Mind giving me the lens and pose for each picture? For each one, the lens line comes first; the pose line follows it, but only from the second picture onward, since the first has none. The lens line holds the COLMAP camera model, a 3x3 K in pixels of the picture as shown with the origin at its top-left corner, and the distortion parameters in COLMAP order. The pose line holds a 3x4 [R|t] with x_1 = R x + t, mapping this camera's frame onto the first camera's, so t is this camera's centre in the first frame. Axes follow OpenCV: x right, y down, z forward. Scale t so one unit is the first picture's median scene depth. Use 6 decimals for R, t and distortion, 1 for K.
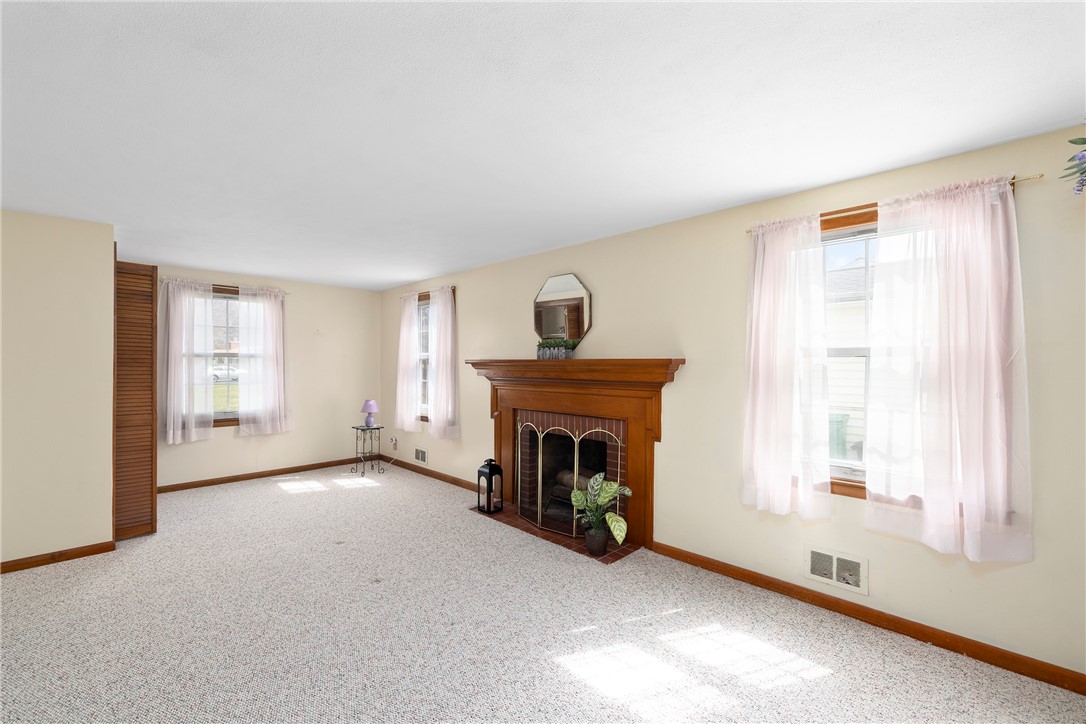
lens RADIAL K [[460.2, 0, 540.6], [0, 460.2, 356.5], [0, 0, 1]] dist [0.000751, 0.000095]
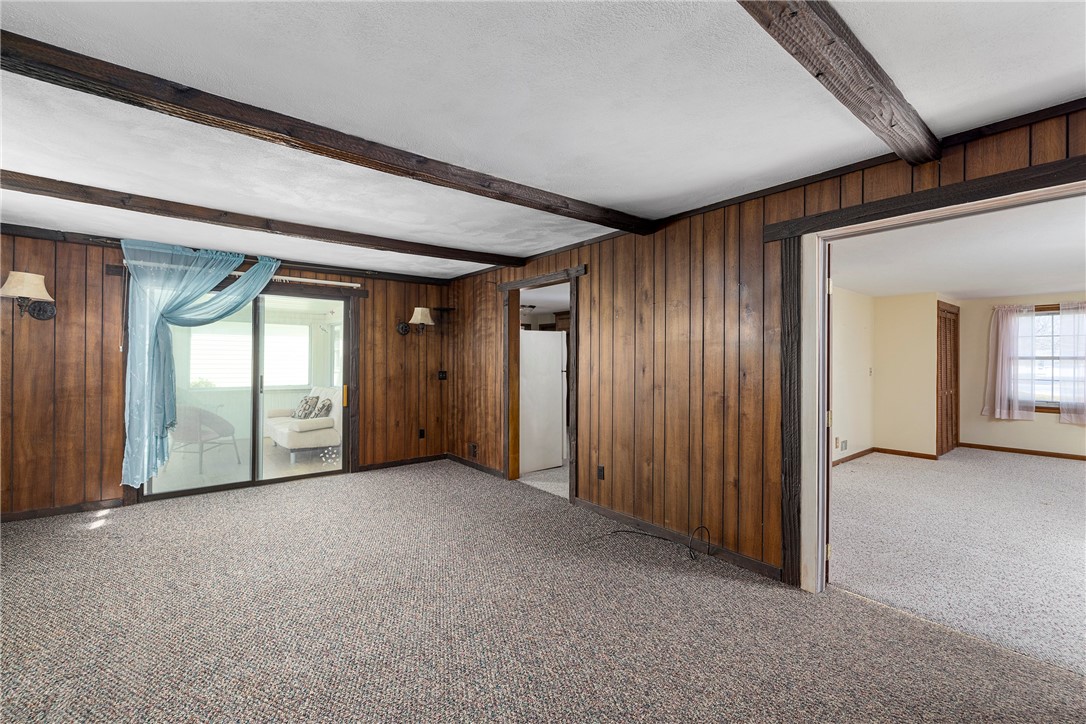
lens RADIAL K [[460.2, 0, 542.9], [0, 460.2, 356.5], [0, 0, 1]] dist [0.000751, 0.000095]
pose [[-0.085304, -0.002886, -0.996351, 0.746647], [0.004949, 0.999982, -0.003320, -0.010443], [0.996343, -0.005214, -0.085289, -0.316763]]
